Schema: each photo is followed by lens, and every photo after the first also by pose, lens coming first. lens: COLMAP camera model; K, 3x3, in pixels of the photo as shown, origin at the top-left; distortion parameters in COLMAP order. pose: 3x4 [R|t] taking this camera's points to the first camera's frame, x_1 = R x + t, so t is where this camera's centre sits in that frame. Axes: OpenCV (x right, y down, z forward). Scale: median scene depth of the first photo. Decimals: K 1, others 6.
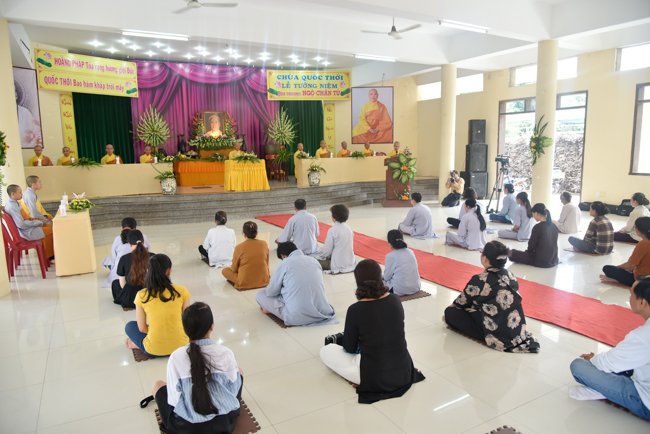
lens RADIAL K [[439.2, 0, 323.2], [0, 439.2, 216.6], [0, 0, 1]] dist [-0.043442, 0.007014]
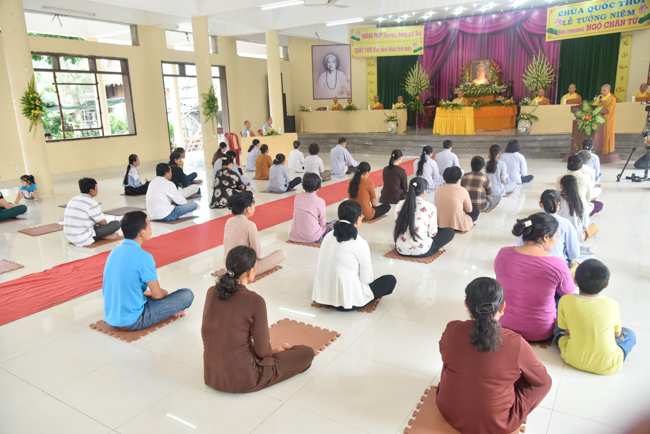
lens RADIAL K [[474.5, 0, 322.1], [0, 474.5, 220.5], [0, 0, 1]] dist [-0.009142, 0.007513]
pose [[0.482641, 0.205666, -0.851328, 0.711019], [-0.104122, 0.978618, 0.177387, -0.022626], [0.869607, 0.003027, 0.493735, 0.092362]]
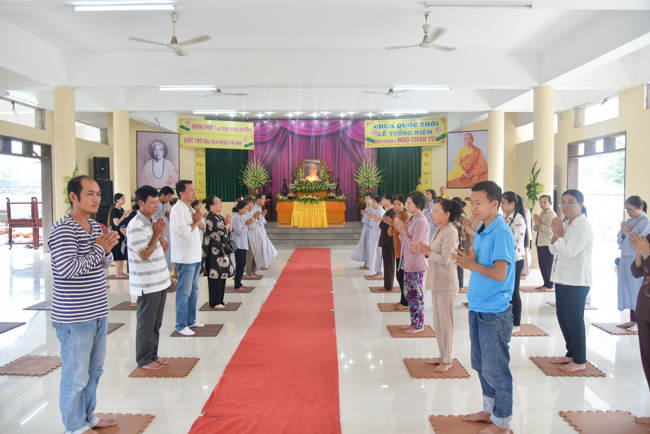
lens RADIAL K [[502.0, 0, 322.9], [0, 502.0, 215.8], [0, 0, 1]] dist [-0.045036, 0.000632]
pose [[0.871606, 0.035802, -0.488898, 0.479177], [-0.085983, 0.993034, -0.080569, 0.013476], [0.482607, 0.112261, 0.868612, -0.138358]]
